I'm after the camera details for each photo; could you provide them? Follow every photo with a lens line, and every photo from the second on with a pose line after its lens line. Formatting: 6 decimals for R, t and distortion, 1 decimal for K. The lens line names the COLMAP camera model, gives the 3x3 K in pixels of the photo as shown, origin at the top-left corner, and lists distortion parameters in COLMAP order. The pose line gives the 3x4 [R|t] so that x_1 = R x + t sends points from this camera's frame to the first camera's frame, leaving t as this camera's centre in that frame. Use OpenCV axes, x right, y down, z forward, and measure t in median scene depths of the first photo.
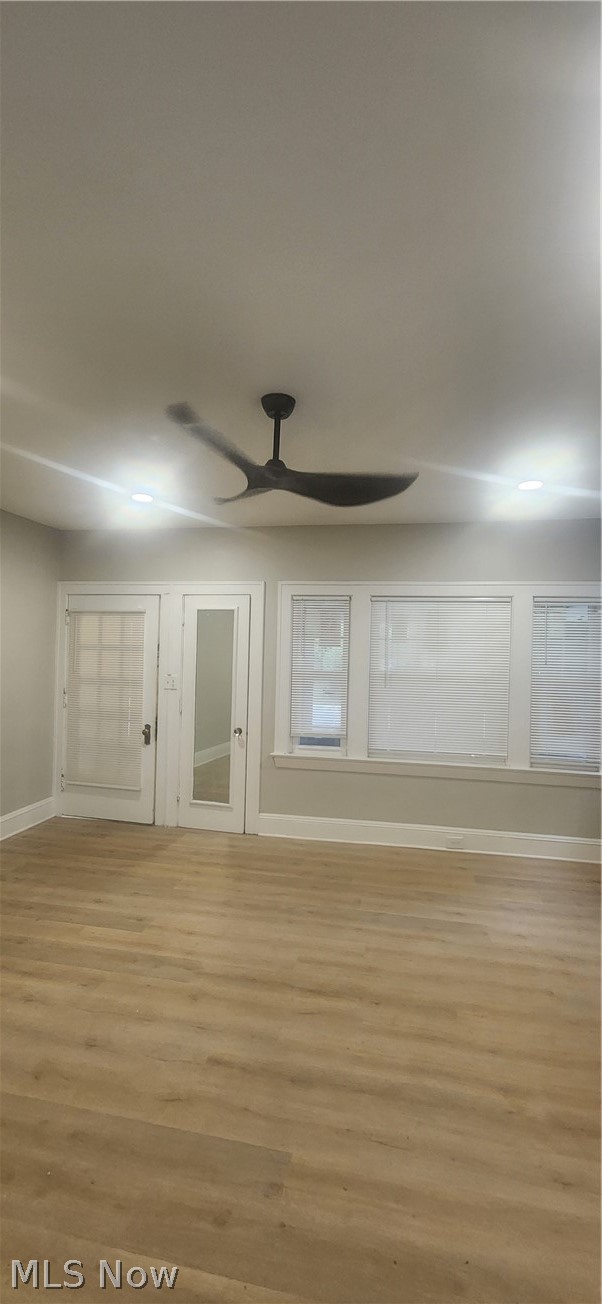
lens RADIAL K [[535.3, 0, 308.8], [0, 535.3, 652.7], [0, 0, 1]] dist [0.000528, 0.000023]
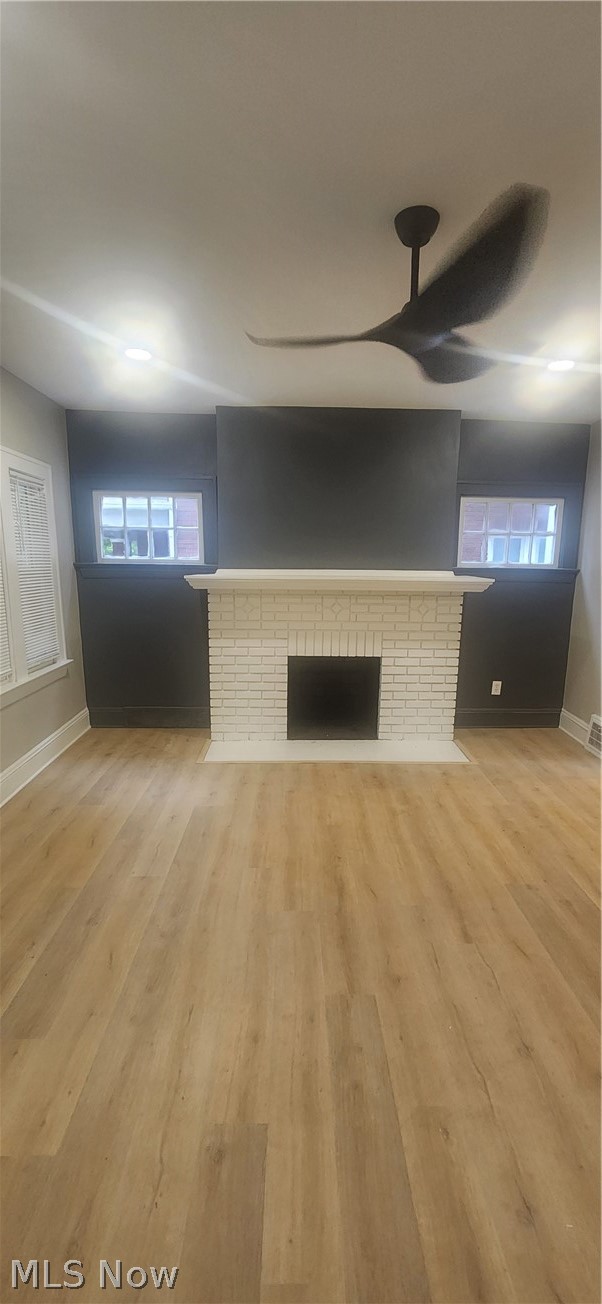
lens RADIAL K [[535.3, 0, 308.8], [0, 535.3, 652.7], [0, 0, 1]] dist [0.000528, 0.000023]
pose [[-0.219047, -0.198473, 0.955315, -0.819577], [-0.021783, 0.979844, 0.198574, -0.003553], [-0.975471, 0.022687, -0.218955, 1.231218]]
